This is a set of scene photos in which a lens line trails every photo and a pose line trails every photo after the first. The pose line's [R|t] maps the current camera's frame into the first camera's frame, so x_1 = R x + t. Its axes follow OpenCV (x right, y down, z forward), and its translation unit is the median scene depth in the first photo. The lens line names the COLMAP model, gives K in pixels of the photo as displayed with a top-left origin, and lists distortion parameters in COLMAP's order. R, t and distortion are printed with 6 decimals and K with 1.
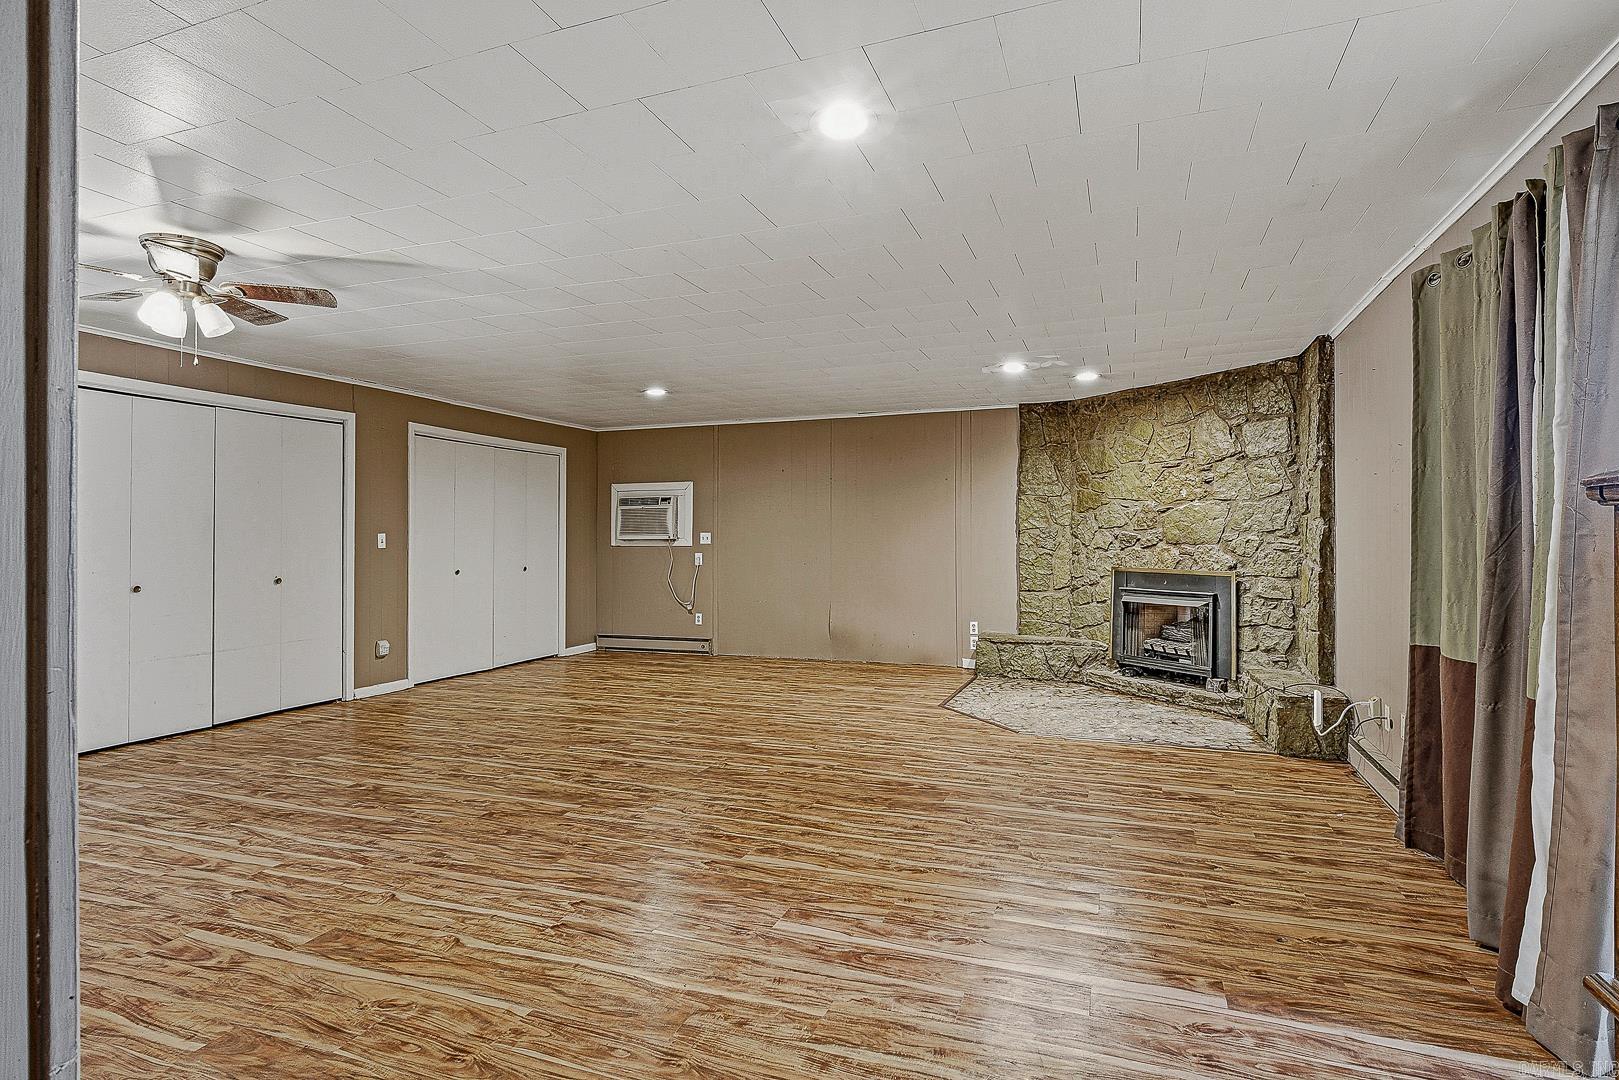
lens RADIAL K [[831.4, 0, 809.7], [0, 831.4, 545.7], [0, 0, 1]] dist [-0.005765, 0.001147]
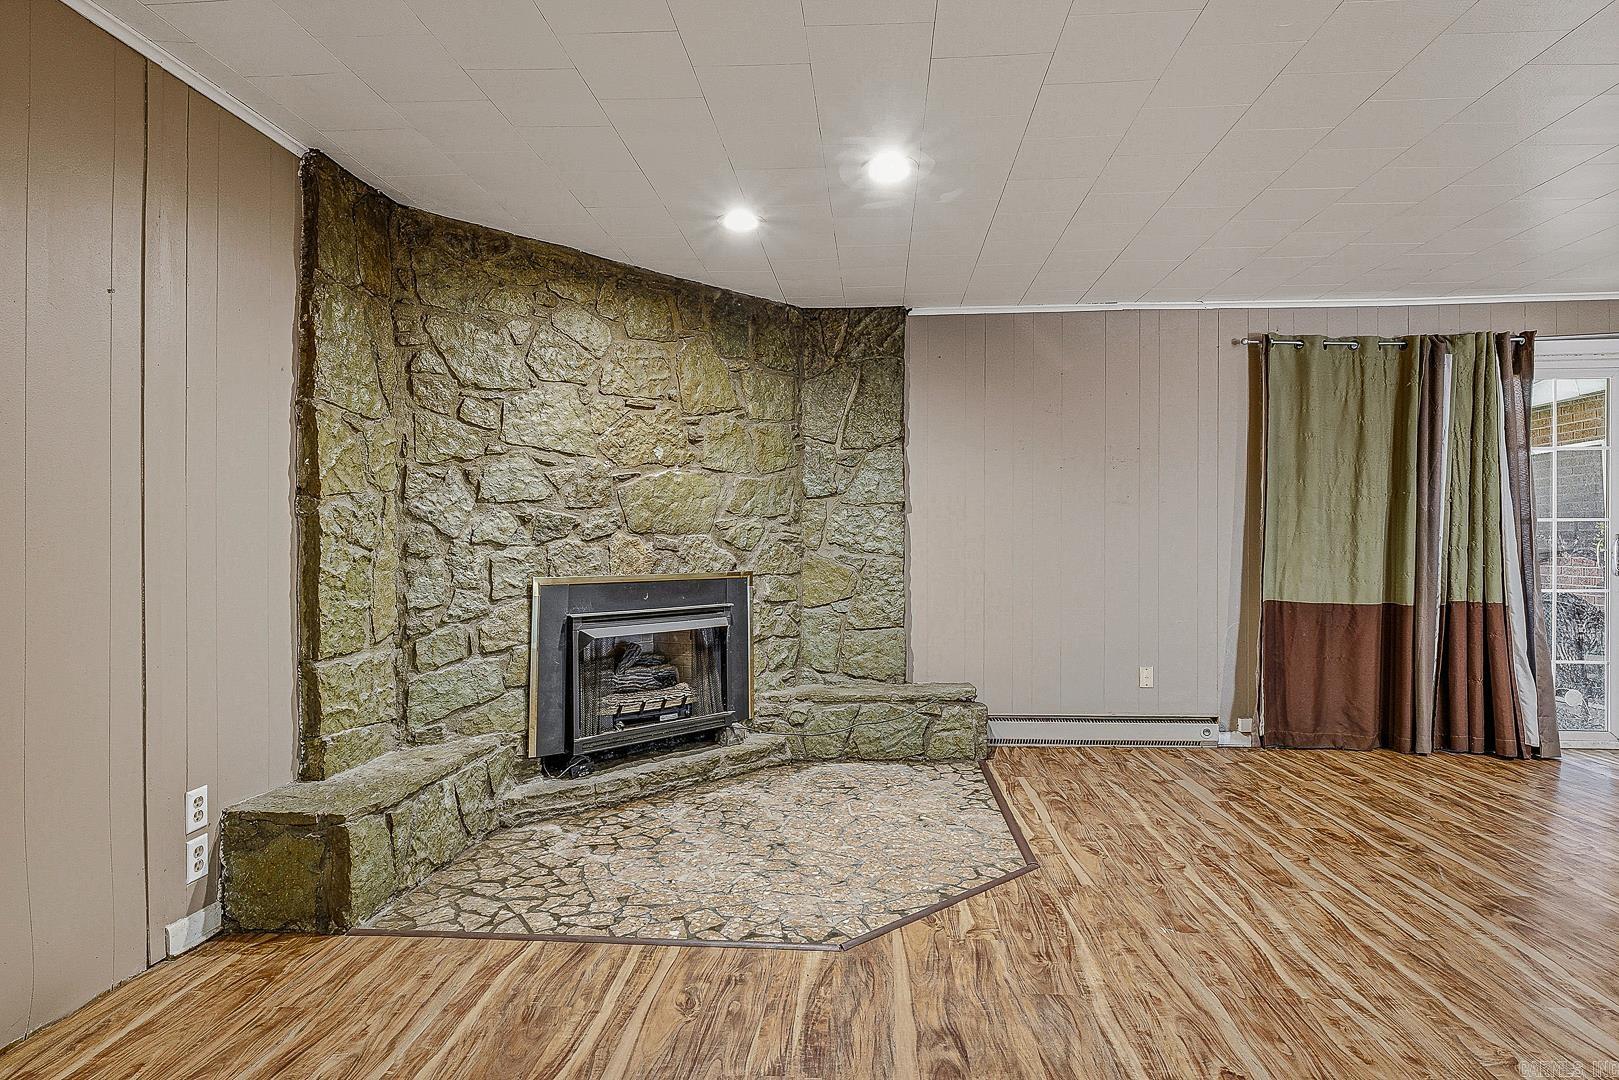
lens RADIAL K [[845.7, 0, 812.6], [0, 845.7, 543.5], [0, 0, 1]] dist [-0.000318, 0.001260]
pose [[-0.291243, -0.001999, 0.956647, -0.220549], [0.012328, 0.999907, 0.005842, 0.003625], [-0.956570, 0.013495, -0.291191, 1.168081]]
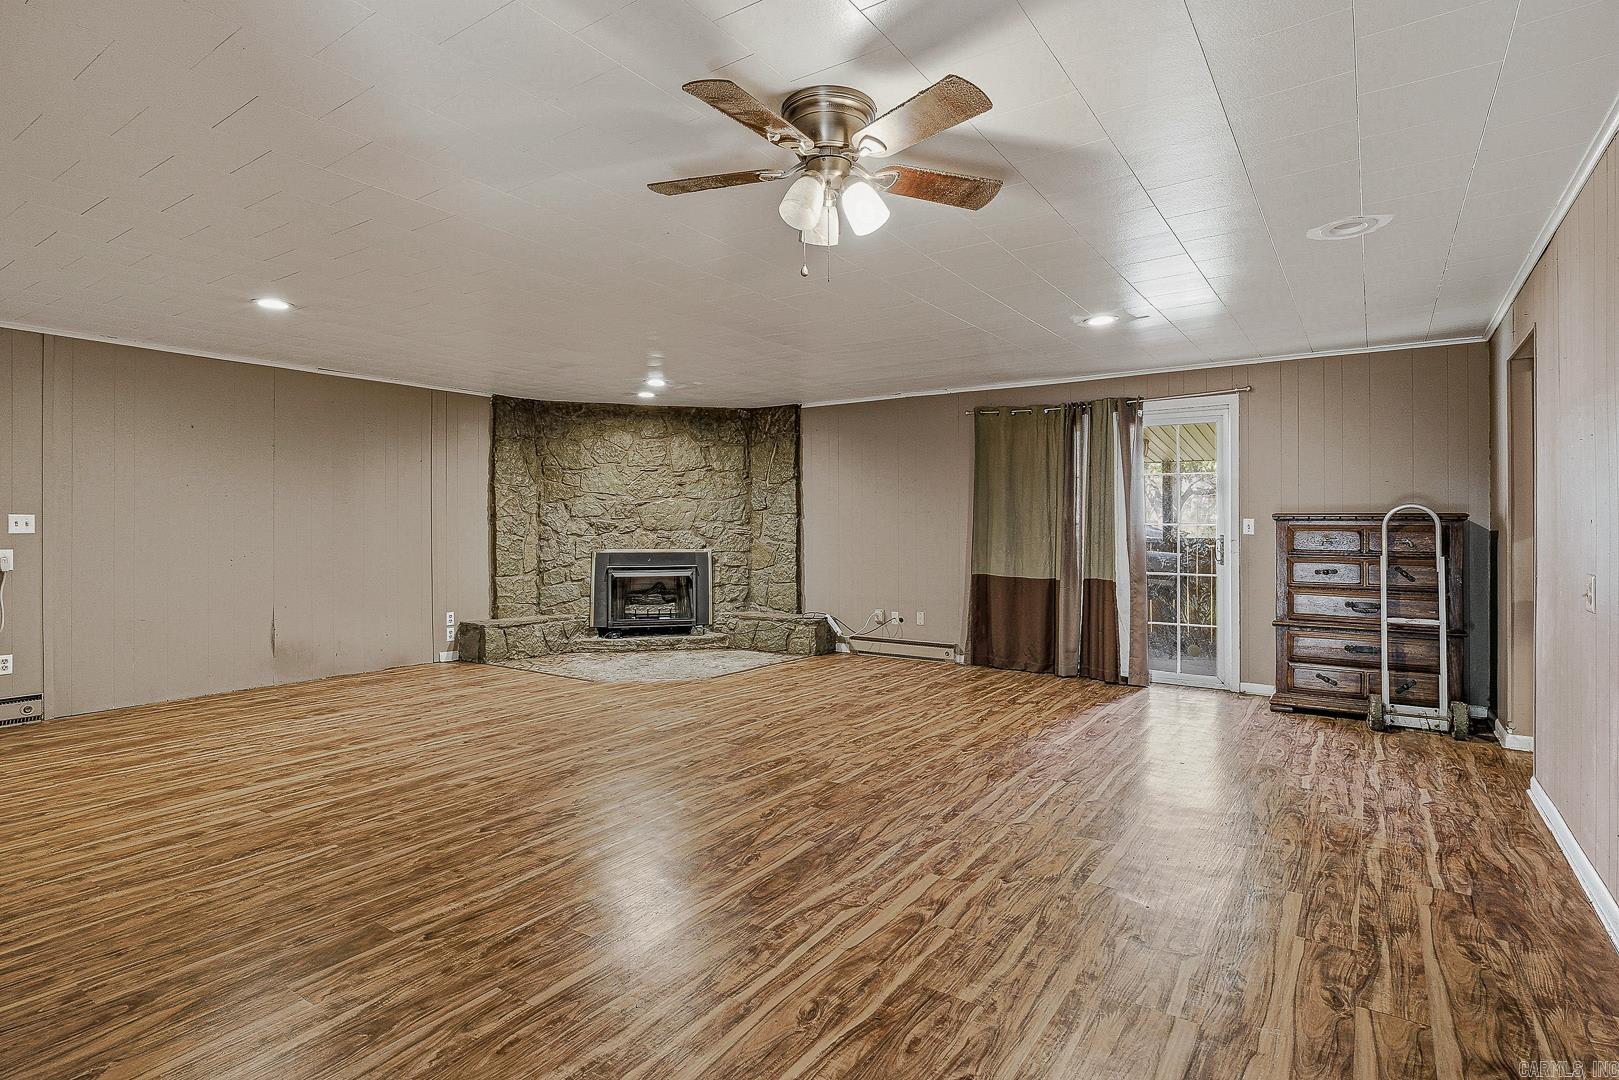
lens RADIAL K [[831.4, 0, 809.7], [0, 831.4, 545.7], [0, 0, 1]] dist [-0.005765, 0.001147]
pose [[0.237144, -0.022248, 0.971220, -0.849180], [0.006682, 0.999751, 0.021270, -0.004127], [-0.971452, 0.001445, 0.237234, 0.492443]]
